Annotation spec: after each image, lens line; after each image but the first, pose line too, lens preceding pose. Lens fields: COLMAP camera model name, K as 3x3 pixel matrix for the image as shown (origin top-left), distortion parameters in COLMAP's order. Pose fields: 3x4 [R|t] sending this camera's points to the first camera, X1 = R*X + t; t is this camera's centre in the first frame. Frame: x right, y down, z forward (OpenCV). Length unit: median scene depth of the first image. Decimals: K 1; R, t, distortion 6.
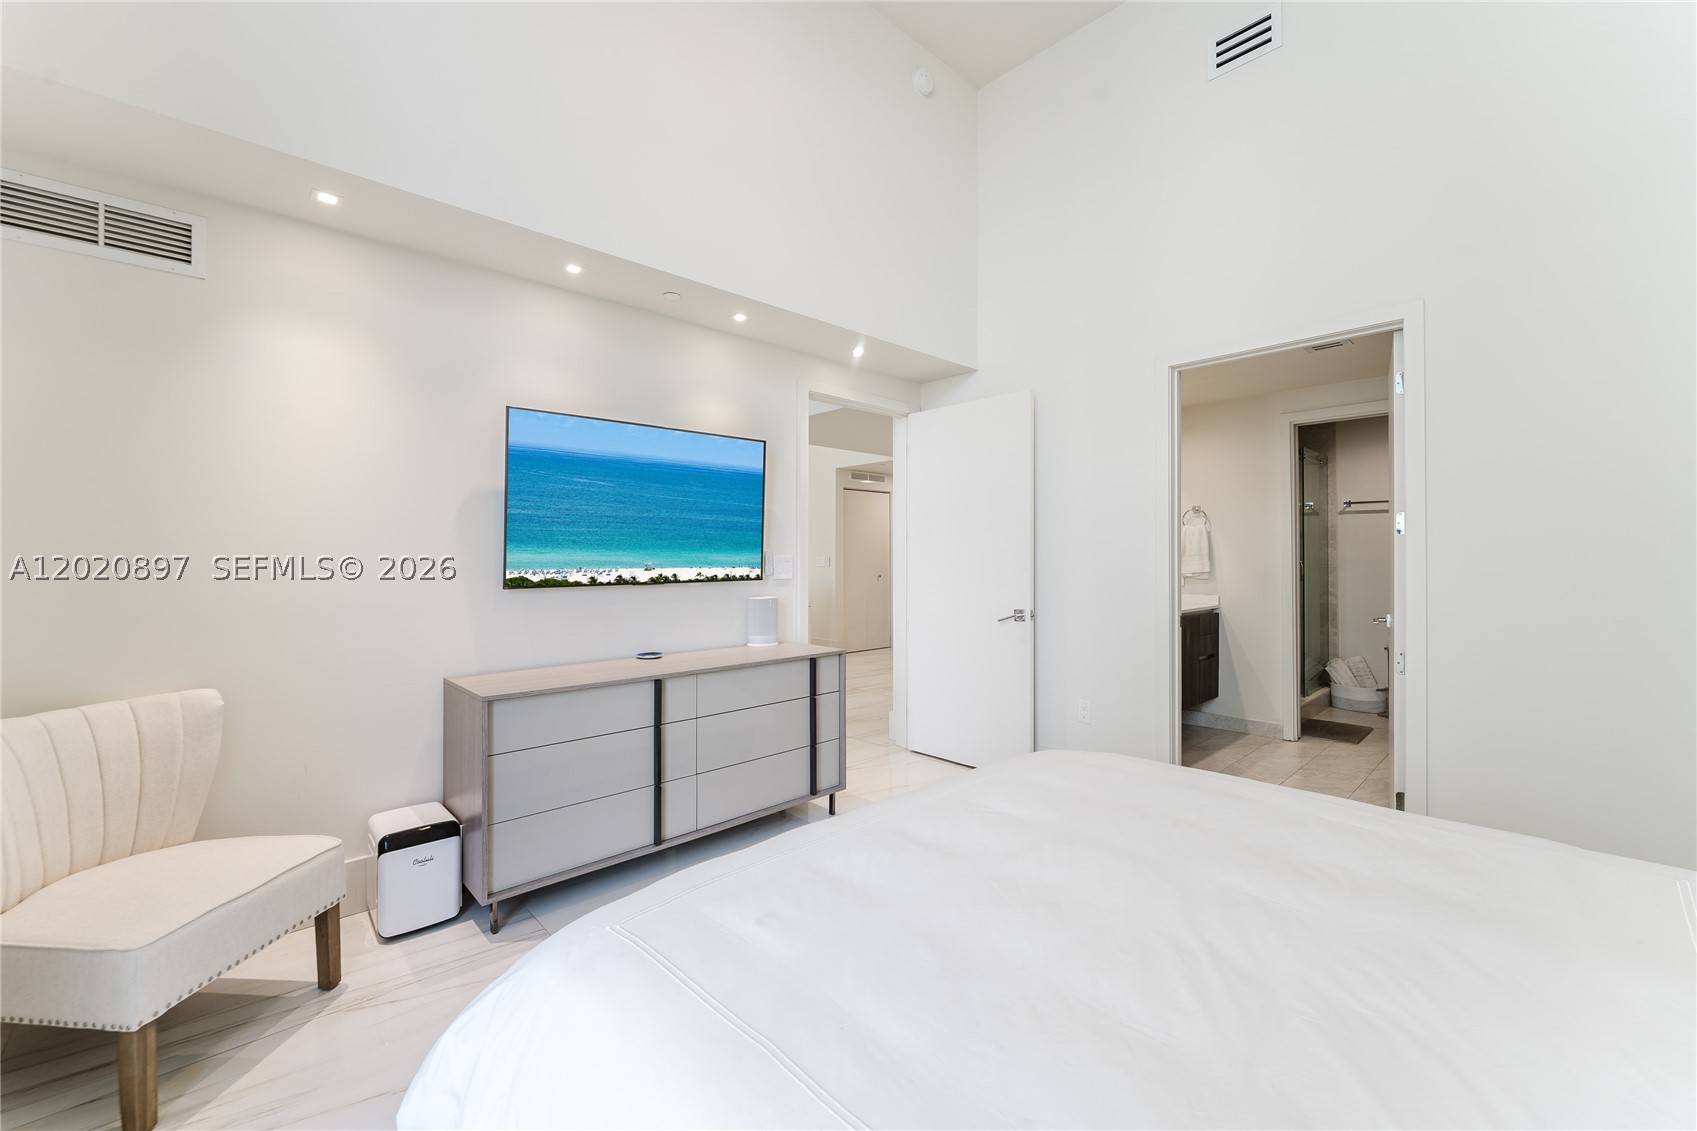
lens RADIAL K [[669.7, 0, 849.3], [0, 669.7, 556.6], [0, 0, 1]] dist [-0.003598, -0.000227]
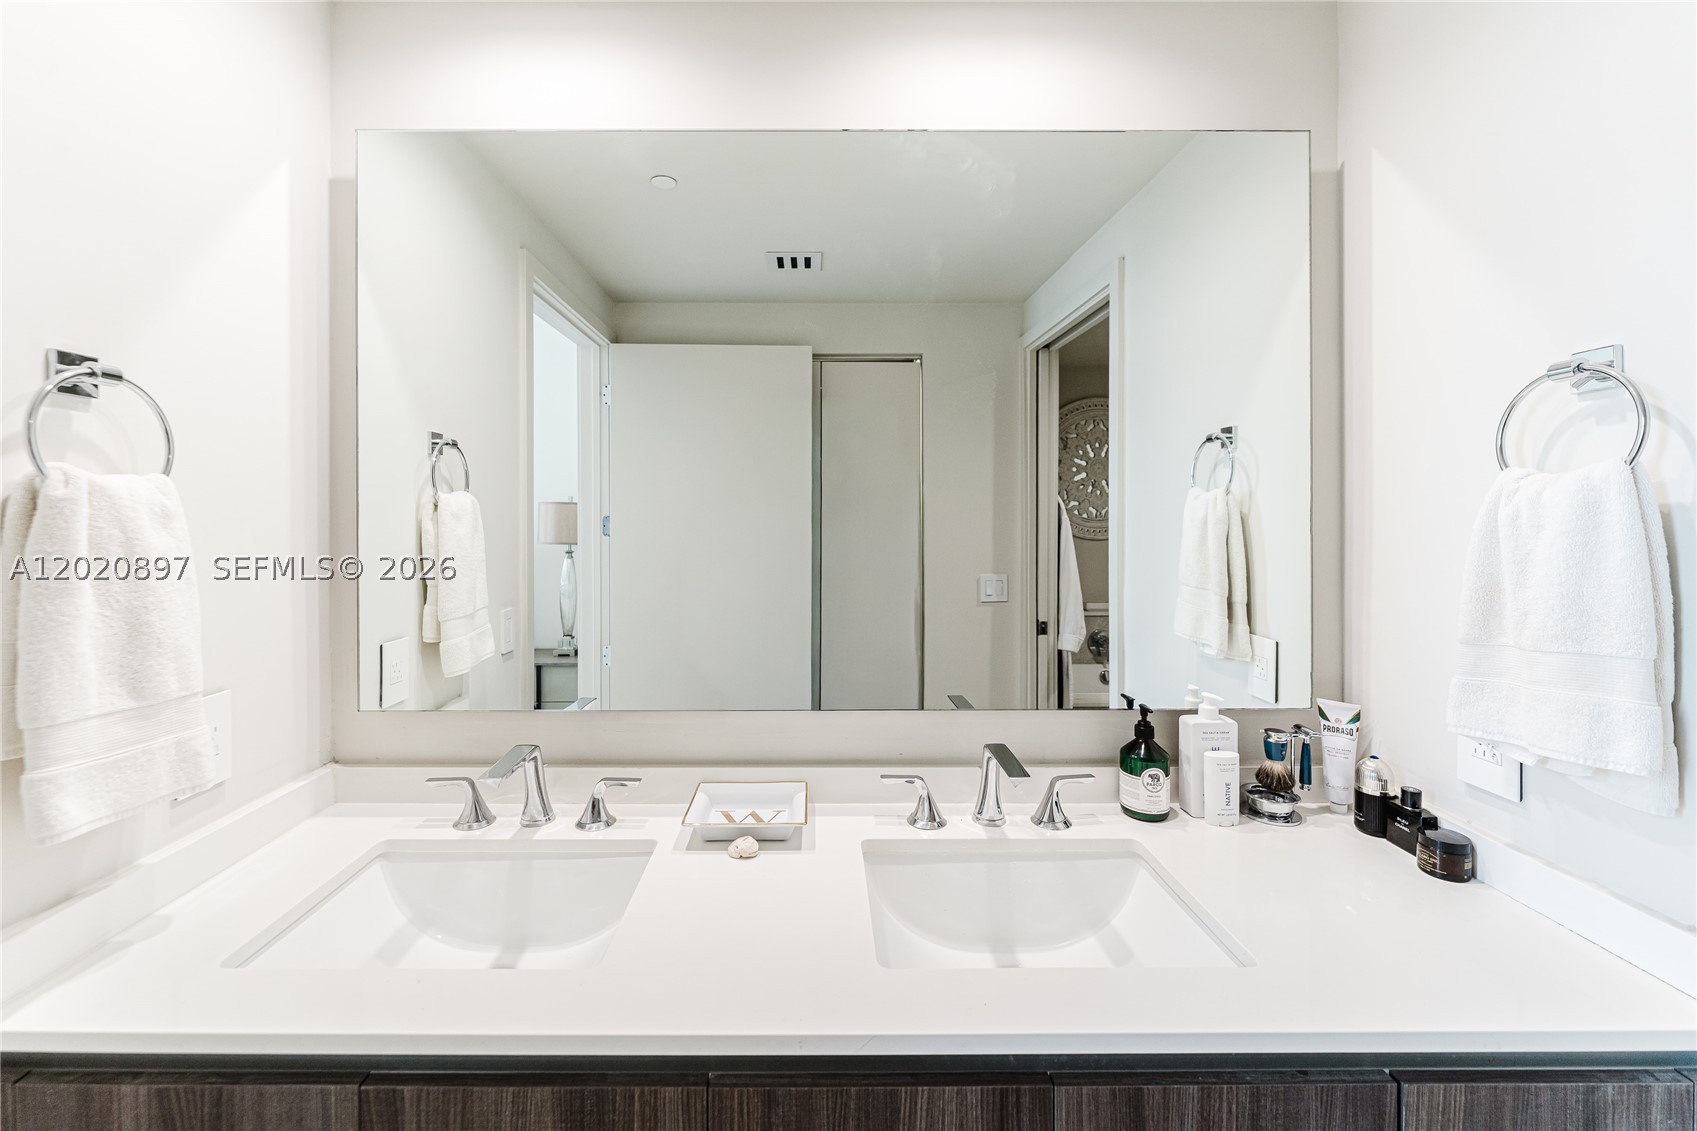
lens RADIAL K [[707.9, 0, 816.9], [0, 707.9, 510.5], [0, 0, 1]] dist [-0.001191, -0.000324]
pose [[0.731844, -0.001522, -0.681471, 0.440867], [-0.001920, 0.999989, -0.004295, -0.030861], [0.681470, 0.004452, 0.731833, 0.656567]]
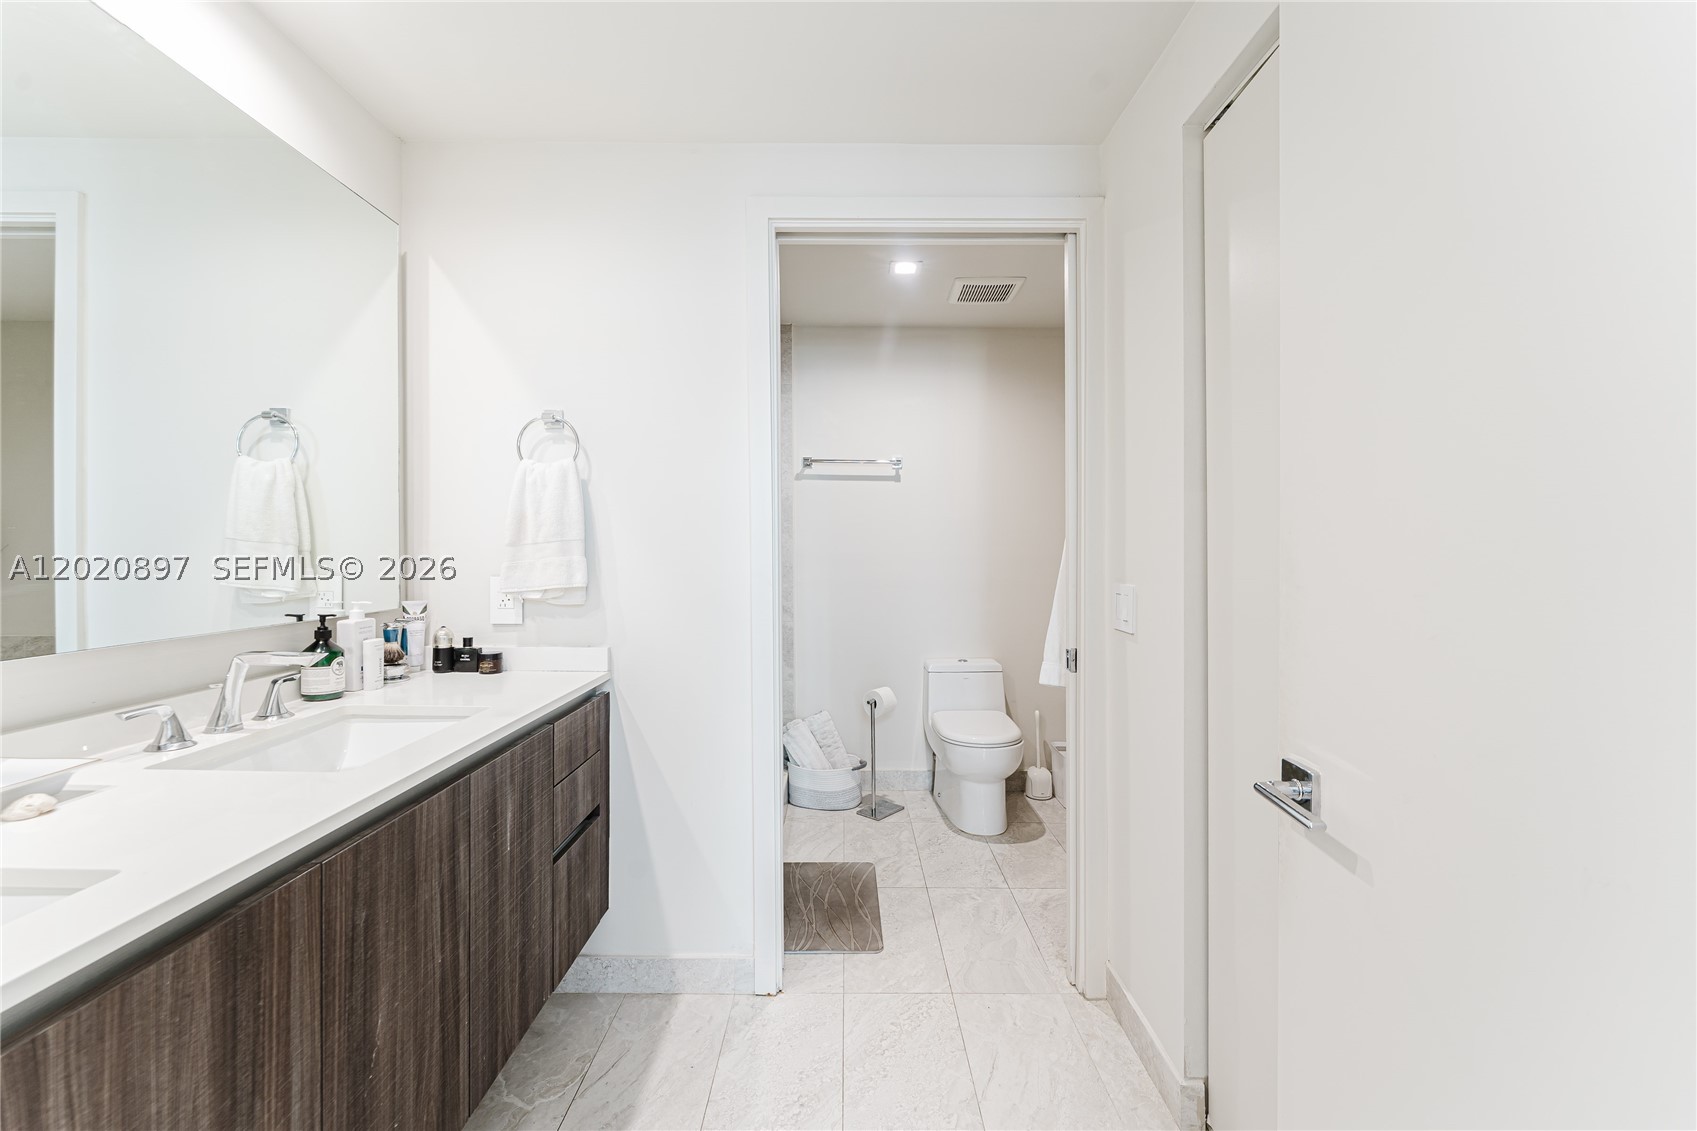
lens RADIAL K [[694.5, 0, 845.6], [0, 694.5, 566.0], [0, 0, 1]] dist [-0.000557, -0.000600]
pose [[0.680427, -0.011341, 0.732728, 0.305815], [-0.006071, 0.999759, 0.021111, 0.001796], [-0.732791, -0.018813, 0.680194, 0.545777]]
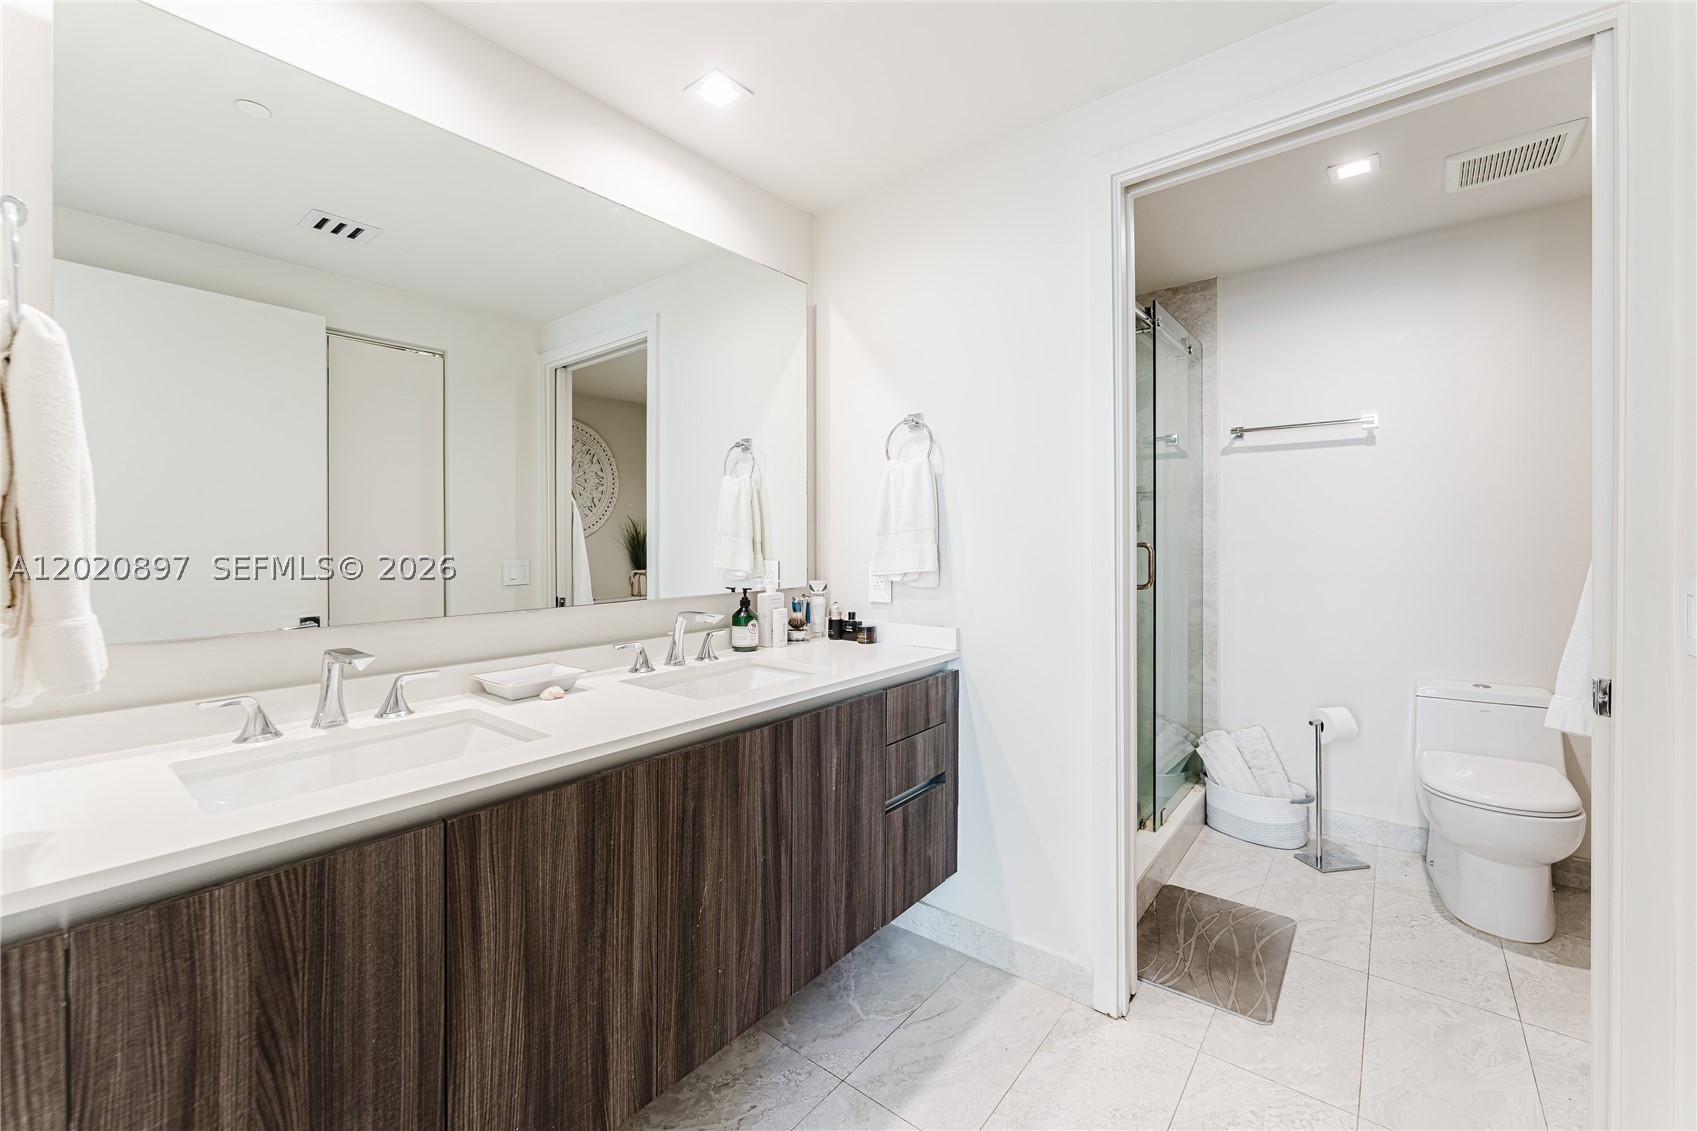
lens RADIAL K [[682.4, 0, 844.4], [0, 682.4, 557.6], [0, 0, 1]] dist [-0.000140, -0.000529]
pose [[0.990423, -0.010574, 0.137663, 0.368724], [0.007684, 0.999739, 0.021503, 0.004249], [-0.137855, -0.020240, 0.990246, 0.514899]]
